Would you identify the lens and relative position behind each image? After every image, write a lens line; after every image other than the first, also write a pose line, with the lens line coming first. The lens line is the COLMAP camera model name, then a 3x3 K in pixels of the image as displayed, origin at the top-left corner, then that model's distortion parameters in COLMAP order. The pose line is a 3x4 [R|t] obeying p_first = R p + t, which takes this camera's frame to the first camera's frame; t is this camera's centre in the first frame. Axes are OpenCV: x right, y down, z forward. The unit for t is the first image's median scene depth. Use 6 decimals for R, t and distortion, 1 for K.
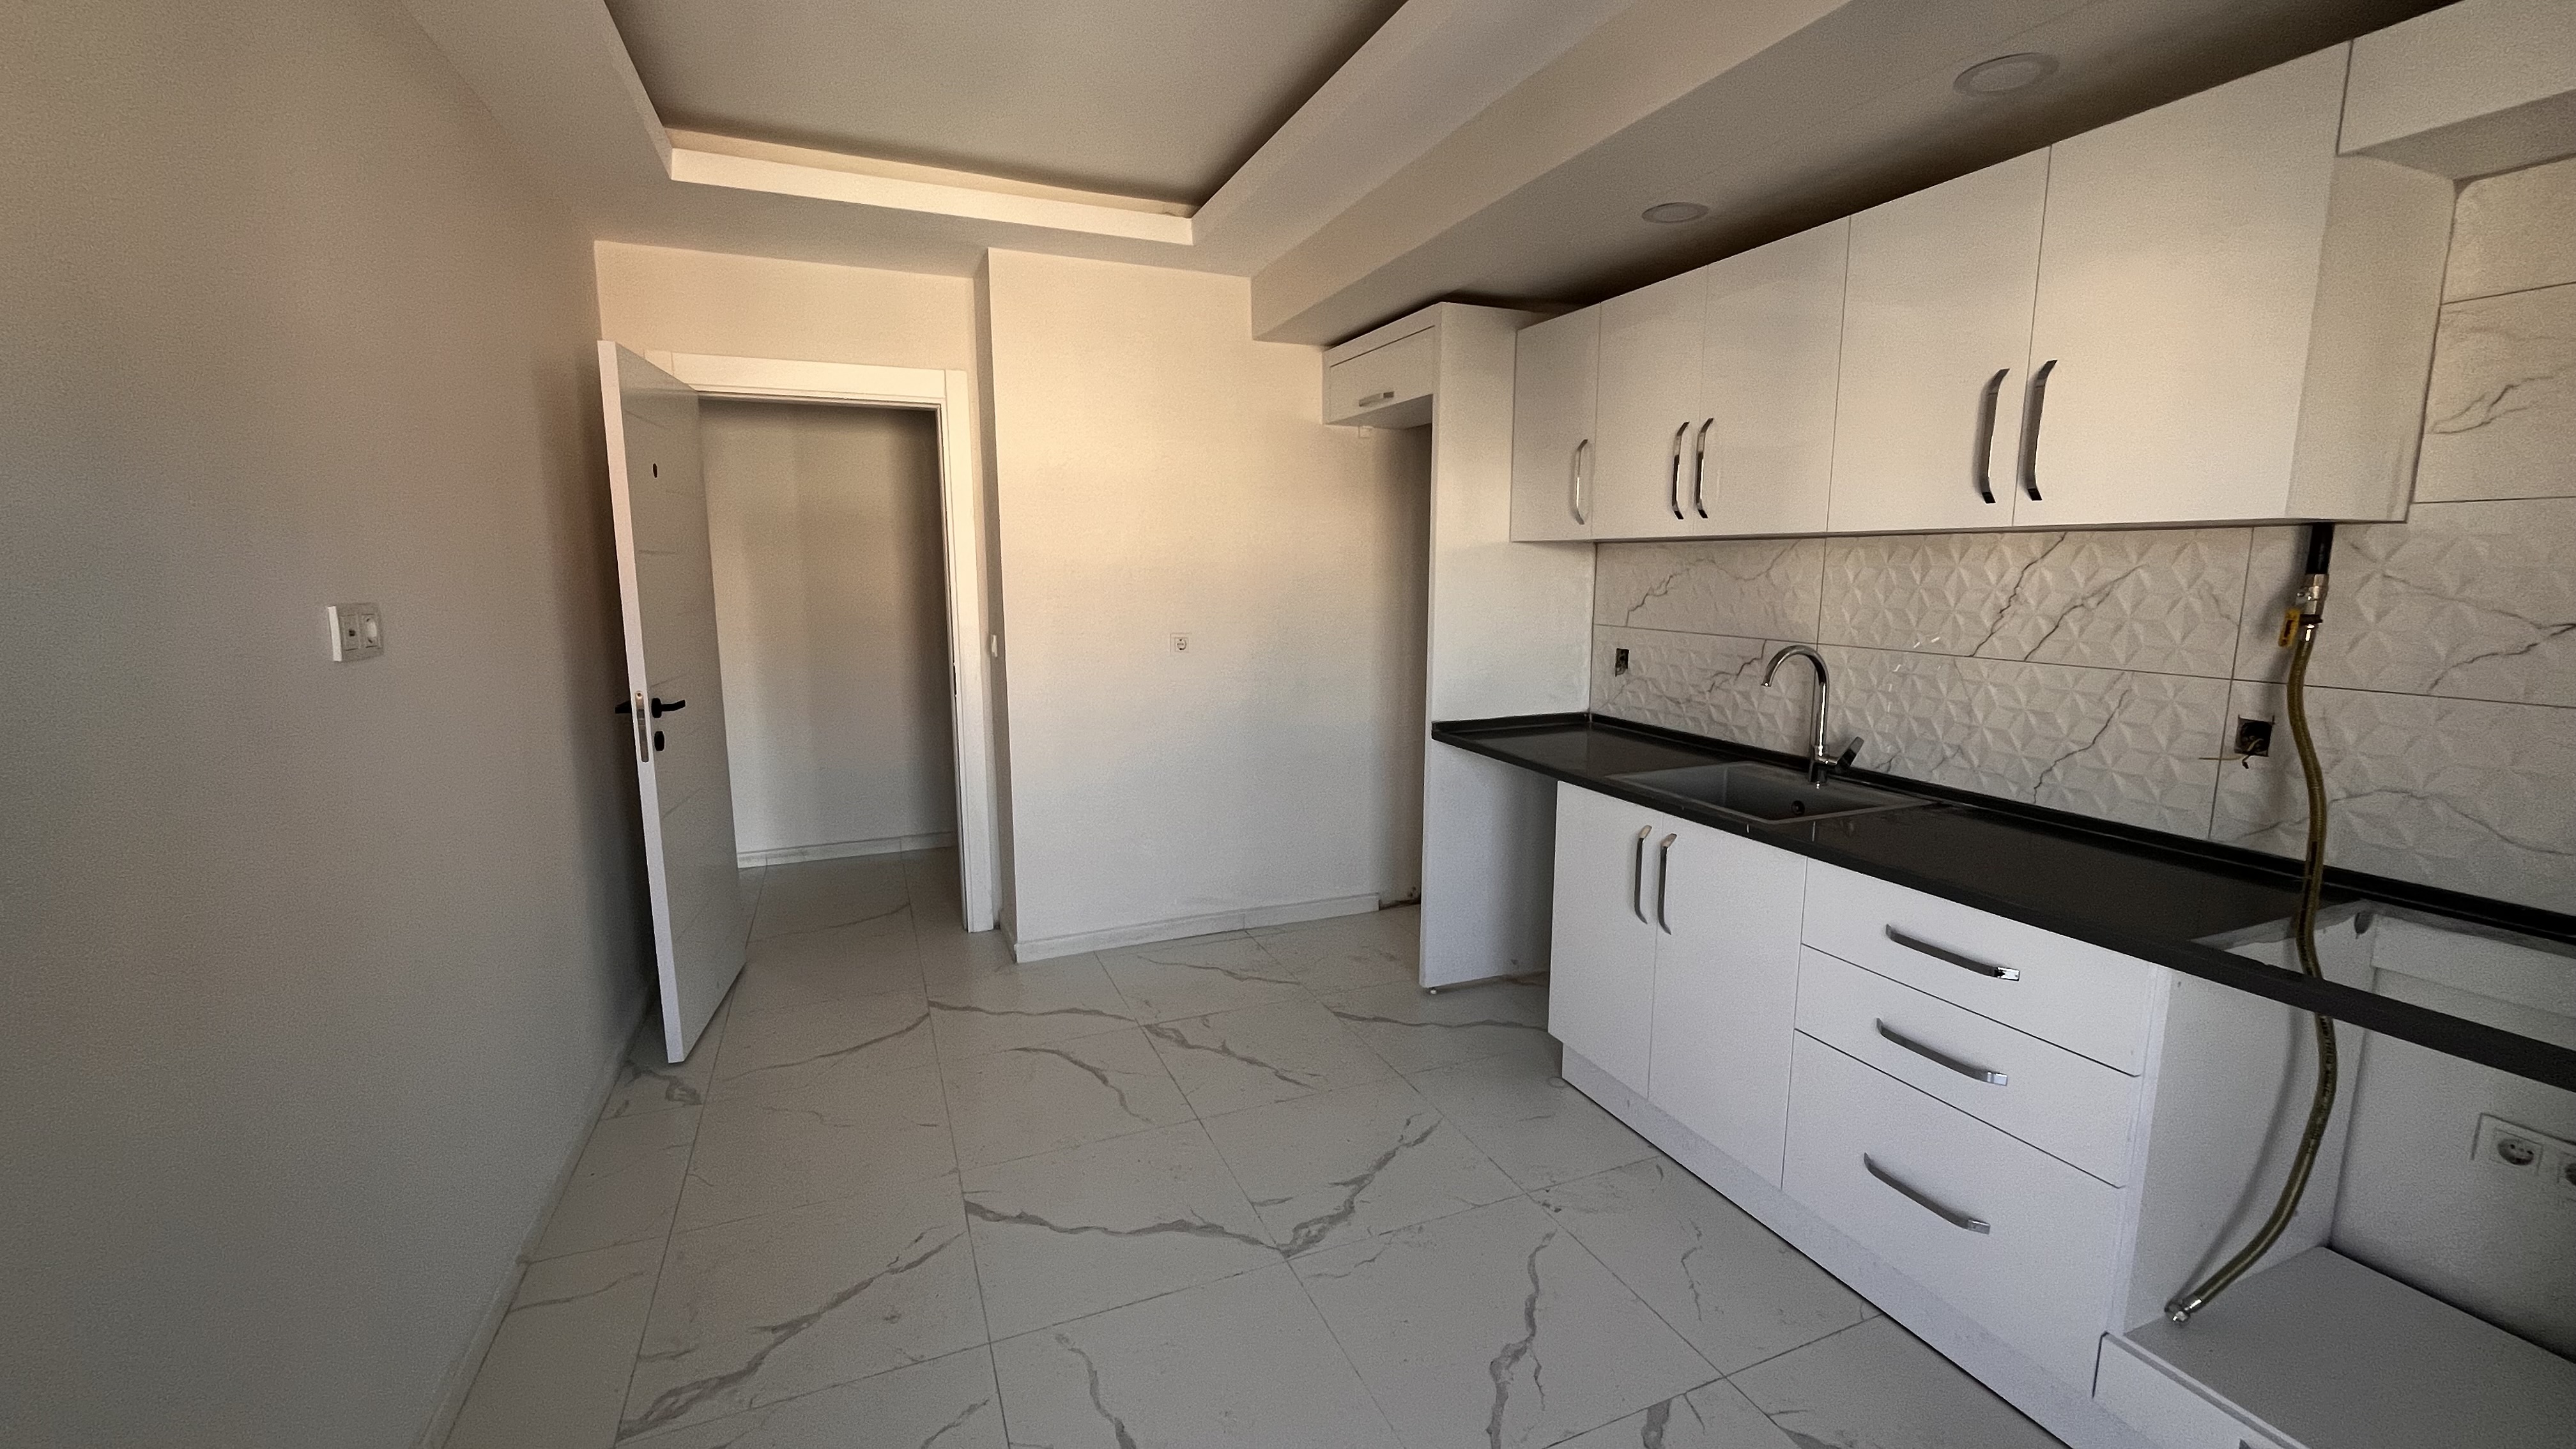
lens RADIAL K [[1049.3, 0, 1301.2], [0, 1049.3, 723.3], [0, 0, 1]] dist [-0.004018, -0.000341]
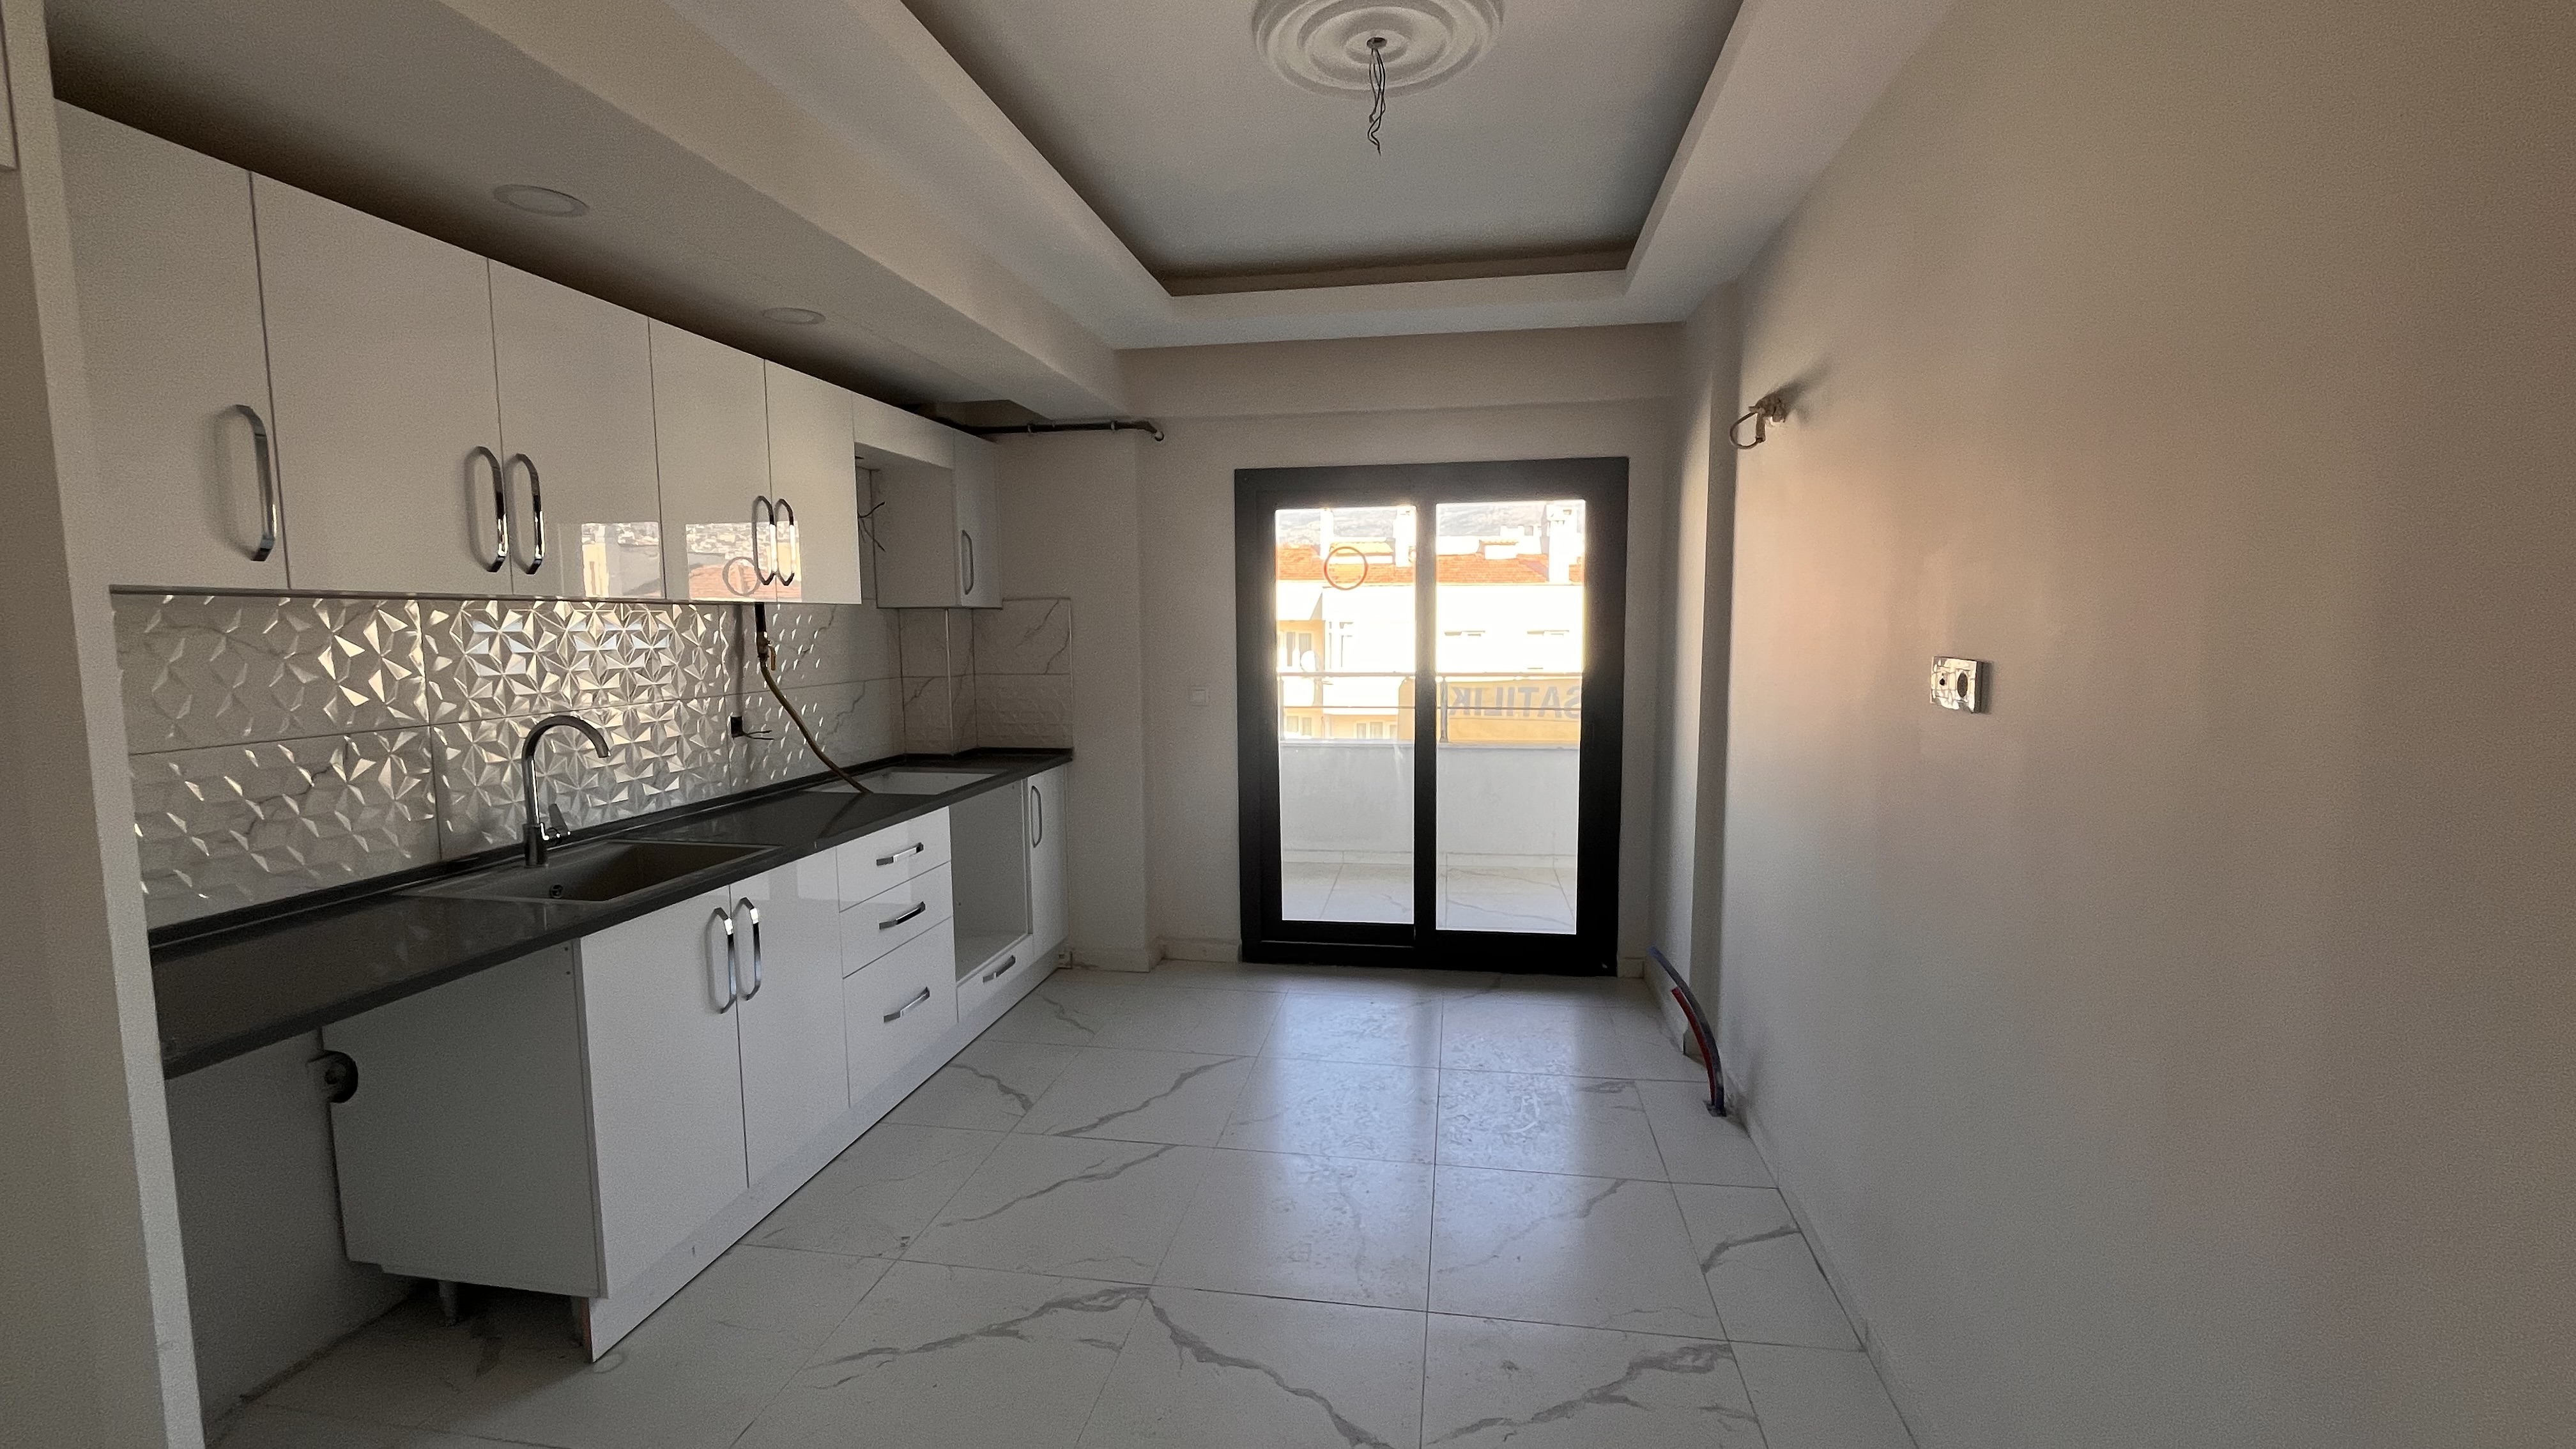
lens RADIAL K [[1049.3, 0, 1292.6], [0, 1049.3, 725.5], [0, 0, 1]] dist [-0.004018, -0.000341]
pose [[-0.845615, -0.045636, 0.531838, -0.633553], [0.088716, 0.970467, 0.224331, -0.240223], [-0.526369, 0.236880, -0.816593, 1.570769]]
